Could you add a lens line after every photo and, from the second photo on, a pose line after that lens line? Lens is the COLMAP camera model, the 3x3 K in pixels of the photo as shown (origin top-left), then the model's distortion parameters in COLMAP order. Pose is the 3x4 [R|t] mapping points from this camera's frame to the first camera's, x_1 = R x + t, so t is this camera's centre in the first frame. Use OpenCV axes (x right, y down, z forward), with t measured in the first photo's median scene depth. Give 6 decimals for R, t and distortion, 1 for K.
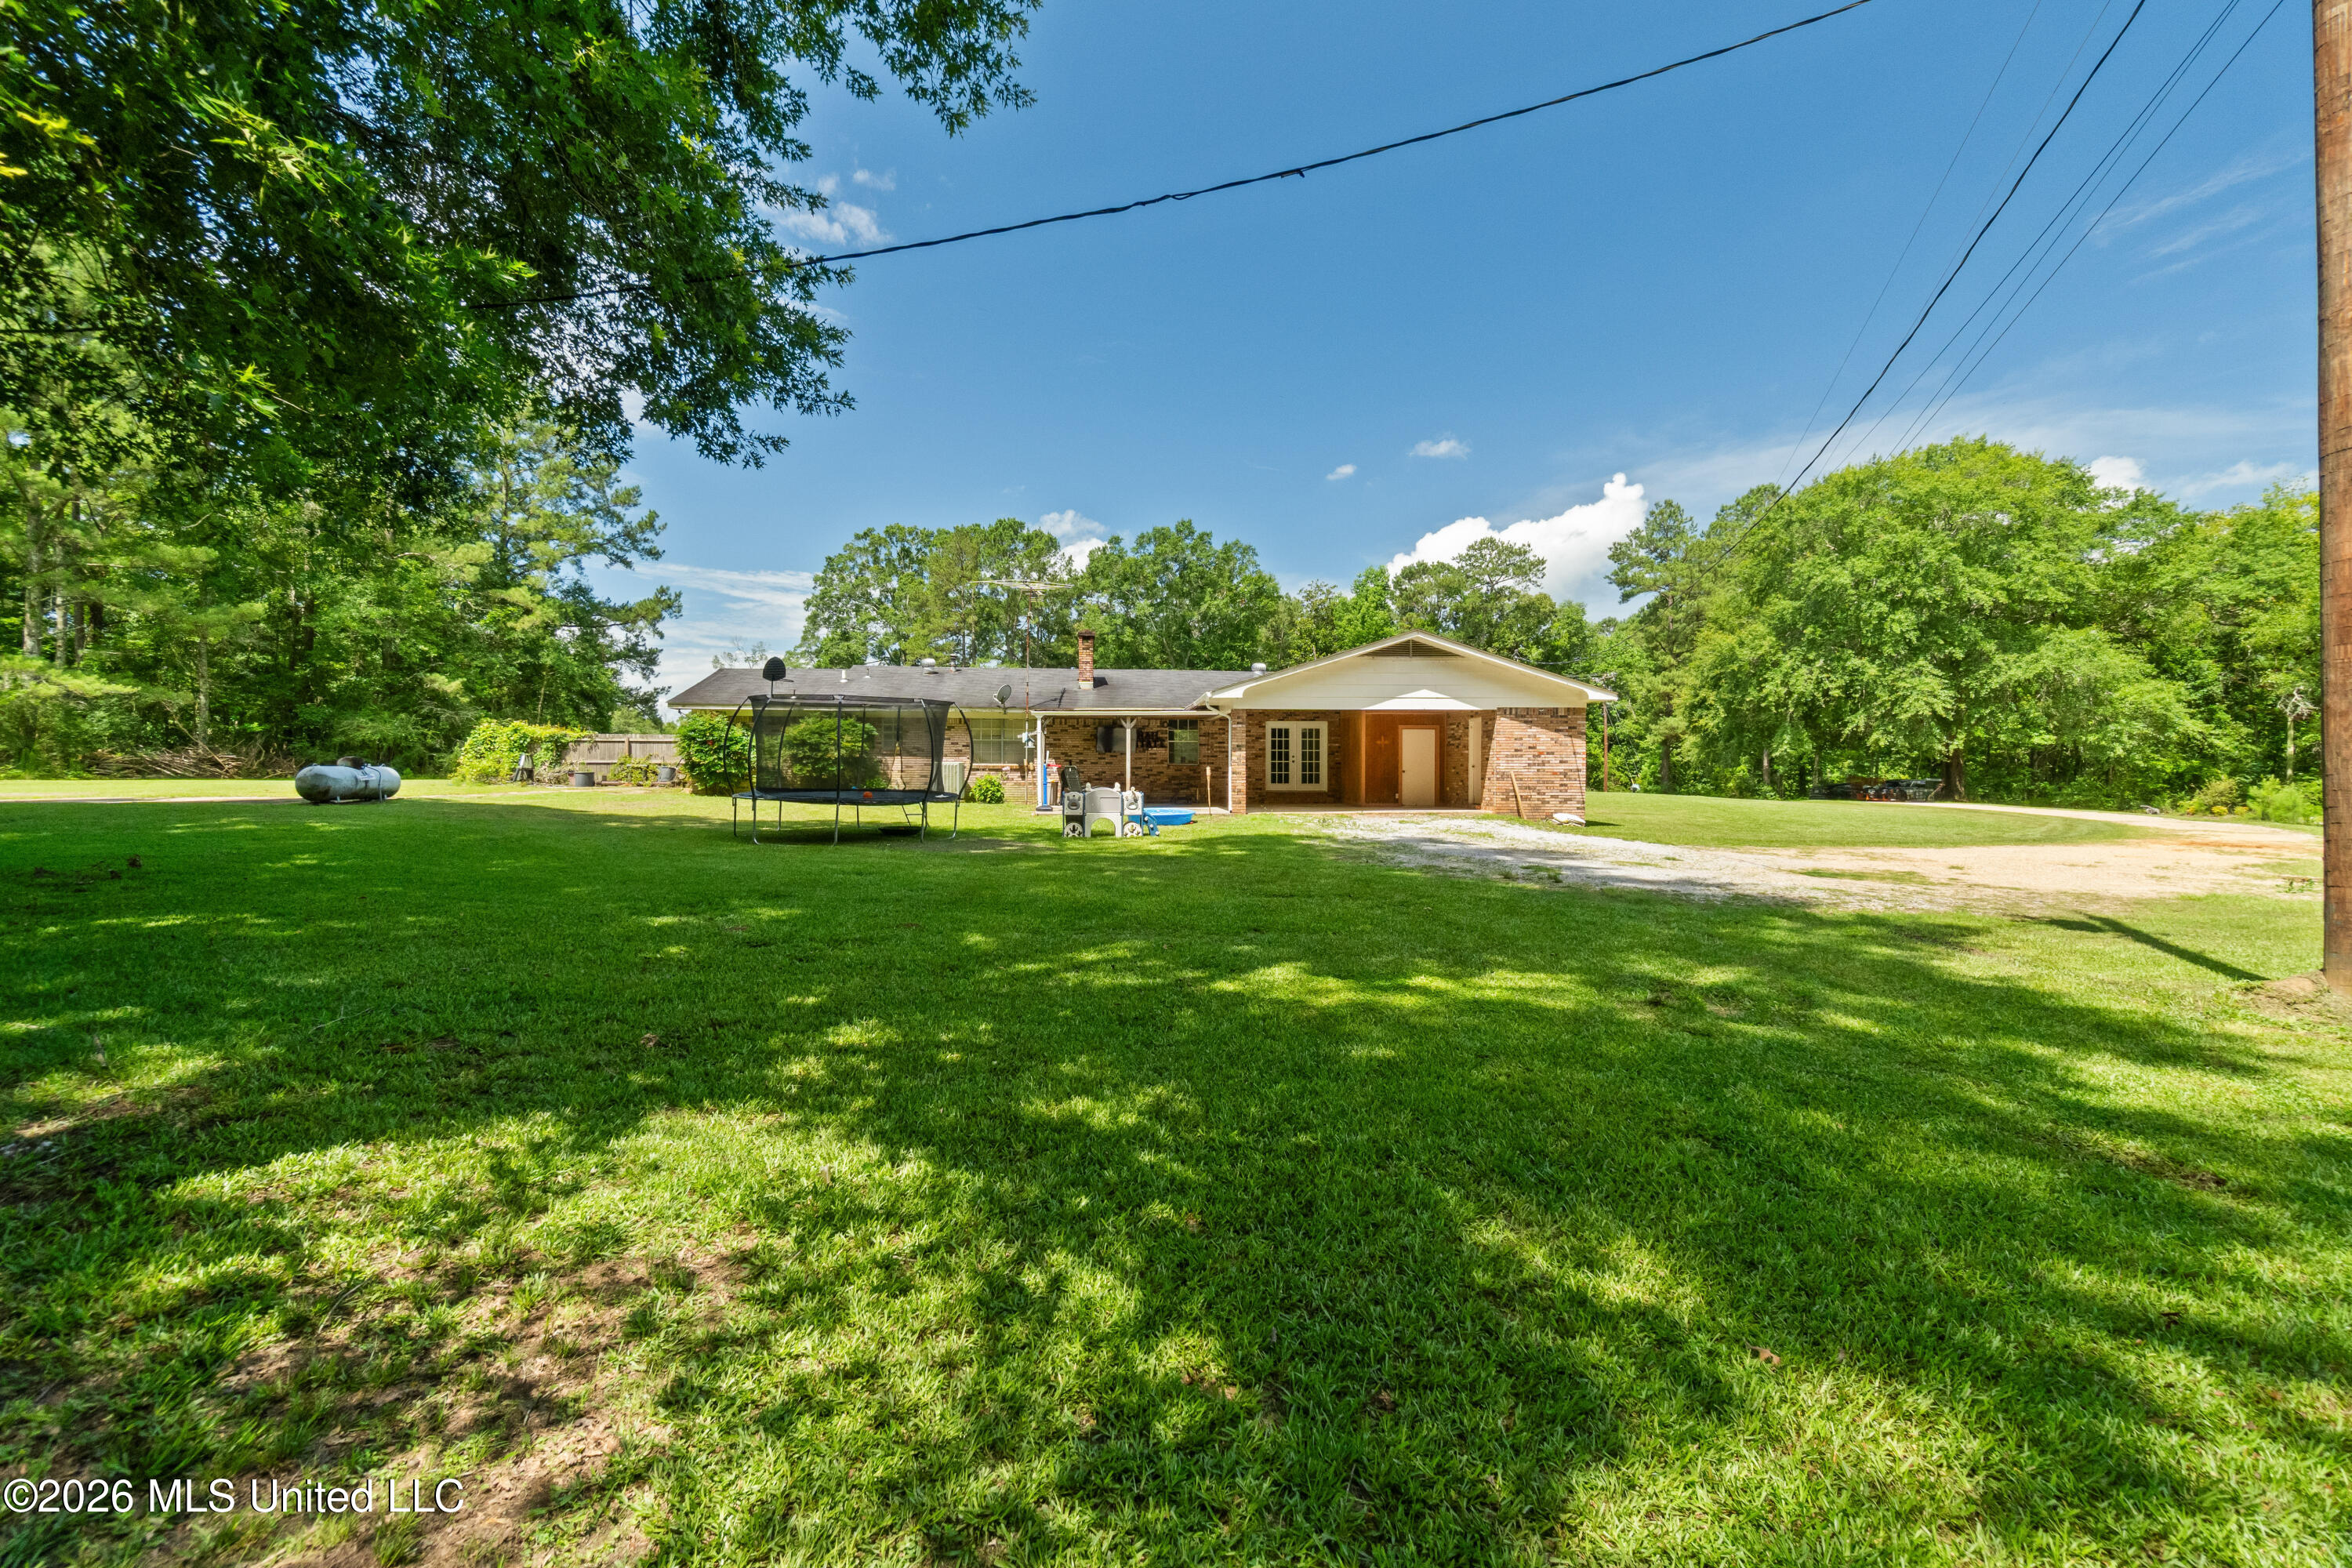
lens RADIAL K [[1032.1, 0, 1167.1], [0, 1032.1, 773.8], [0, 0, 1]] dist [0.000327, -0.000612]
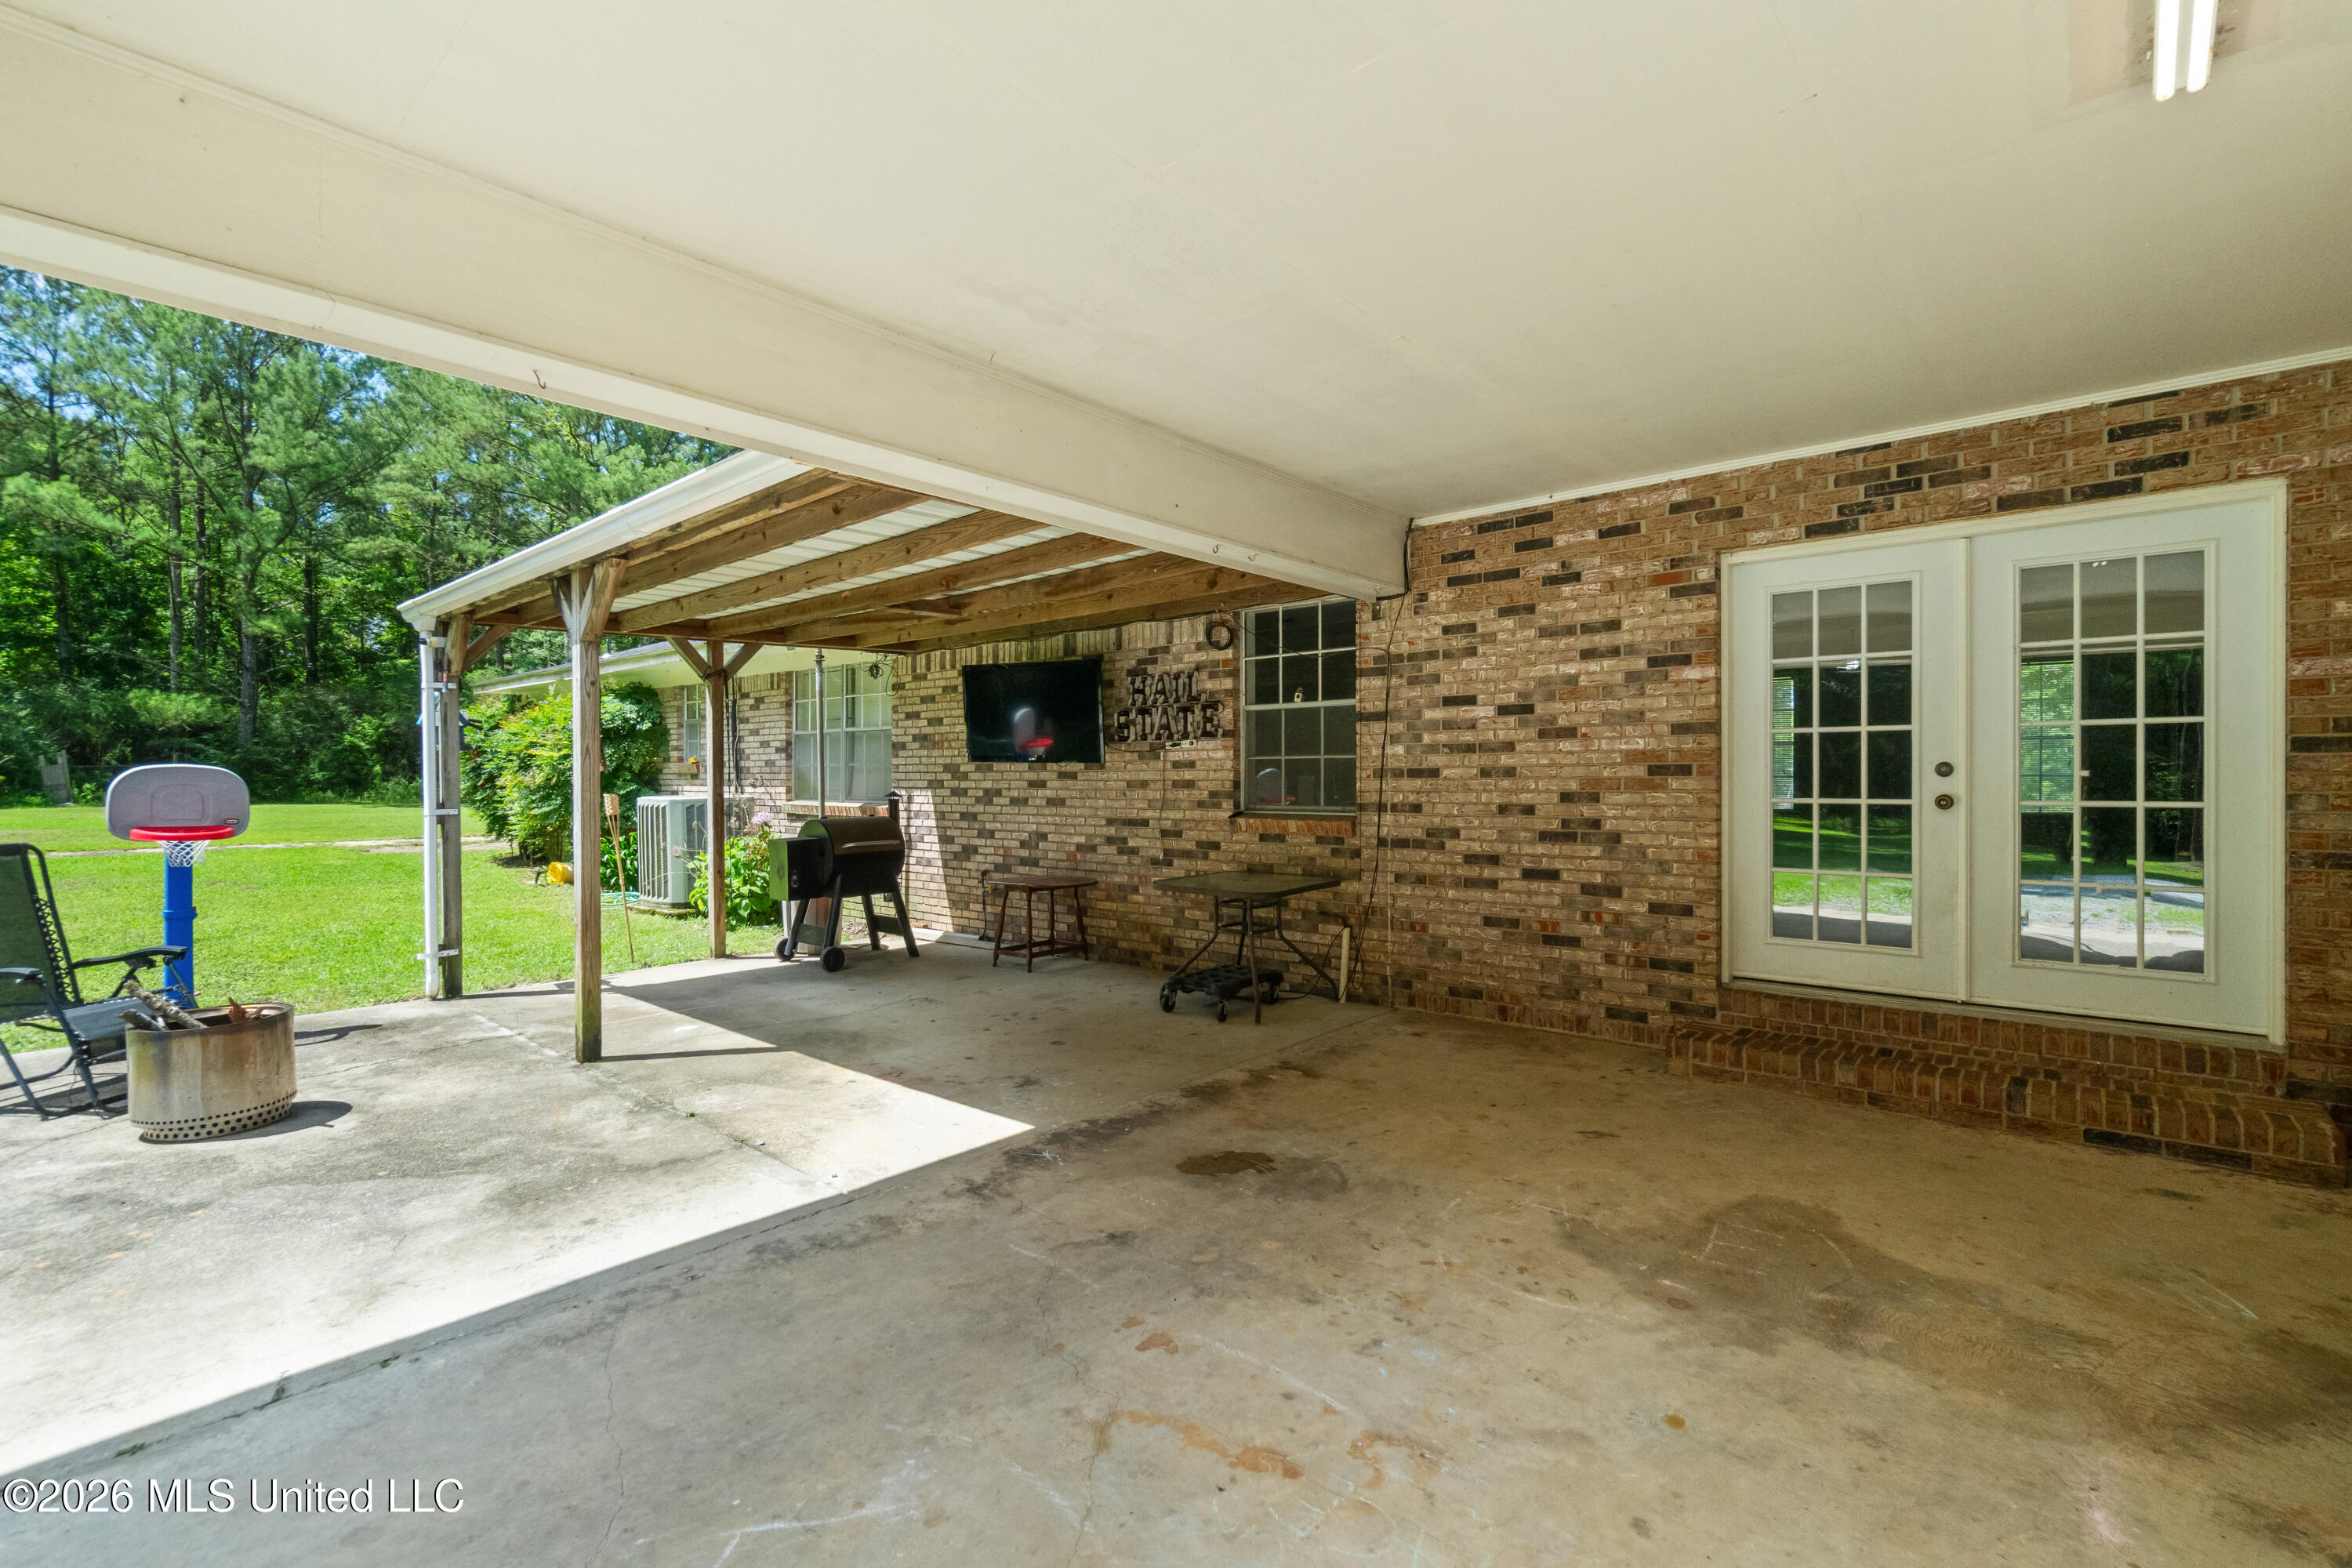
lens RADIAL K [[1042.3, 0, 1156.7], [0, 1042.3, 780.5], [0, 0, 1]] dist [-0.000927, -0.001089]
pose [[0.696116, -0.002958, -0.717923, 0.058340], [0.001547, 0.999995, -0.002620, -0.005822], [0.717928, 0.000713, 0.696117, 0.316532]]
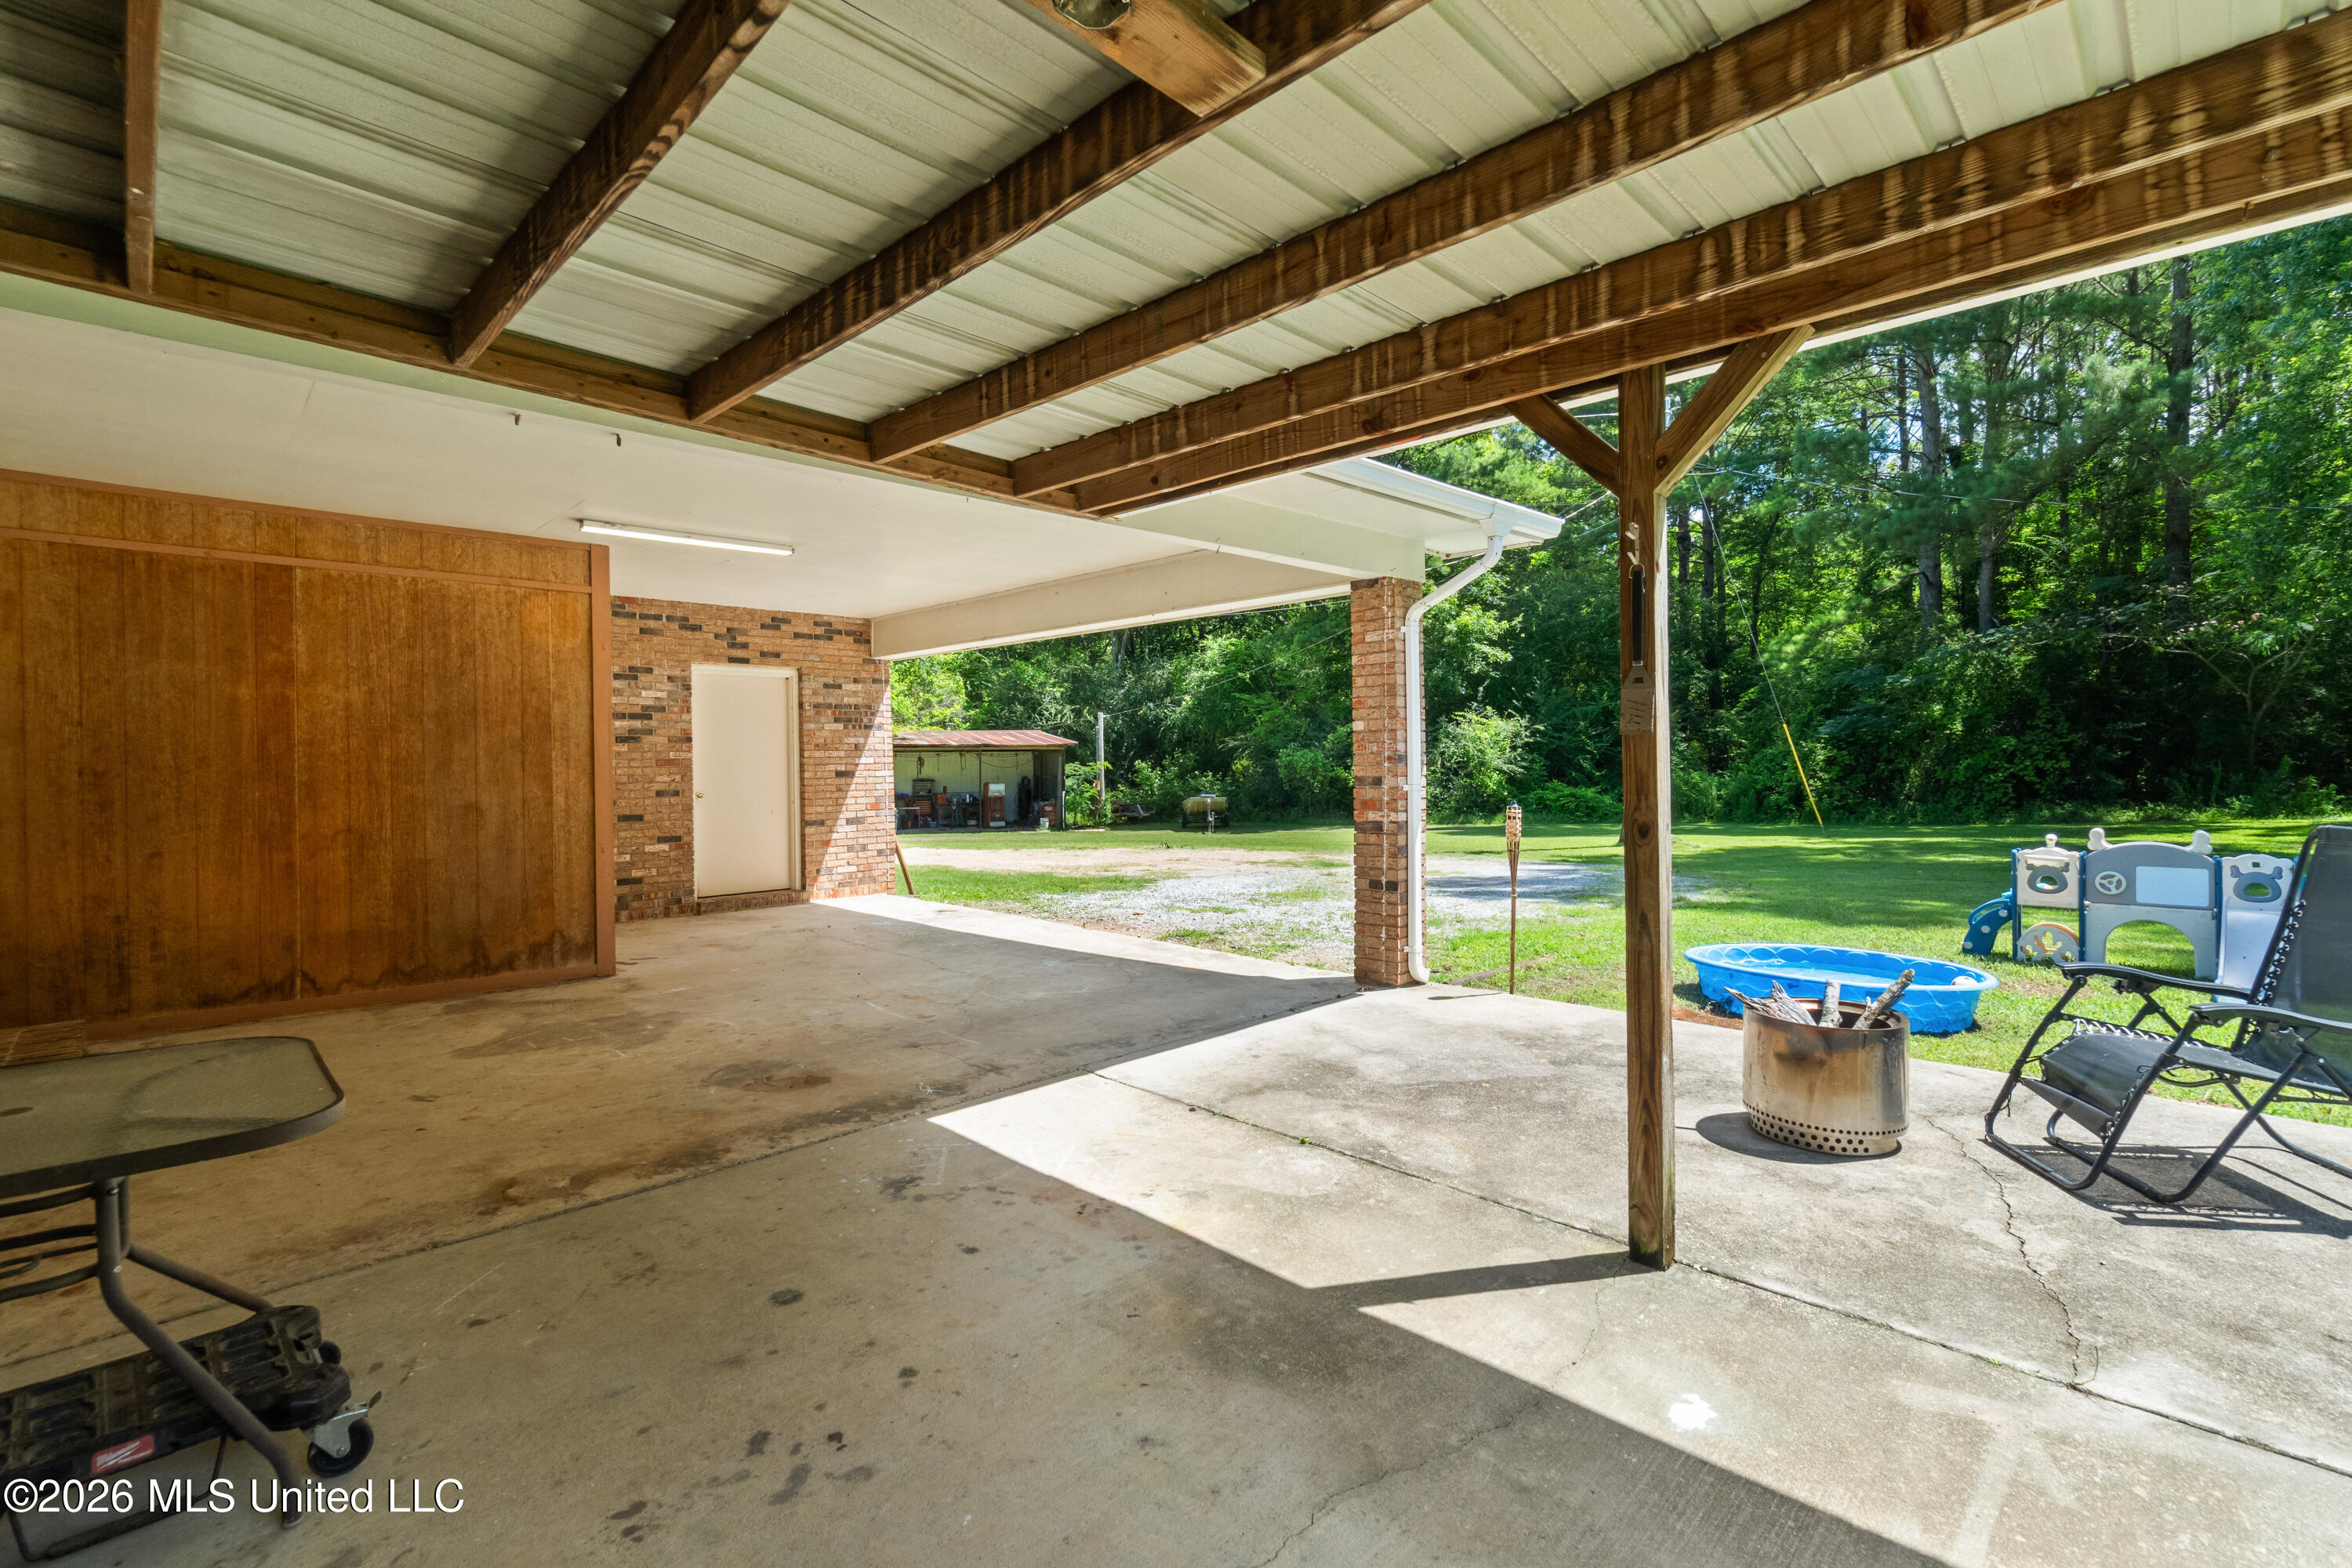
lens RADIAL K [[1032.1, 0, 1167.1], [0, 1032.1, 773.8], [0, 0, 1]] dist [0.000327, -0.000612]
pose [[-0.647766, -0.003767, 0.761830, -0.027780], [0.015358, 0.999720, 0.018001, -0.006185], [-0.761684, 0.023361, -0.647527, 0.370736]]
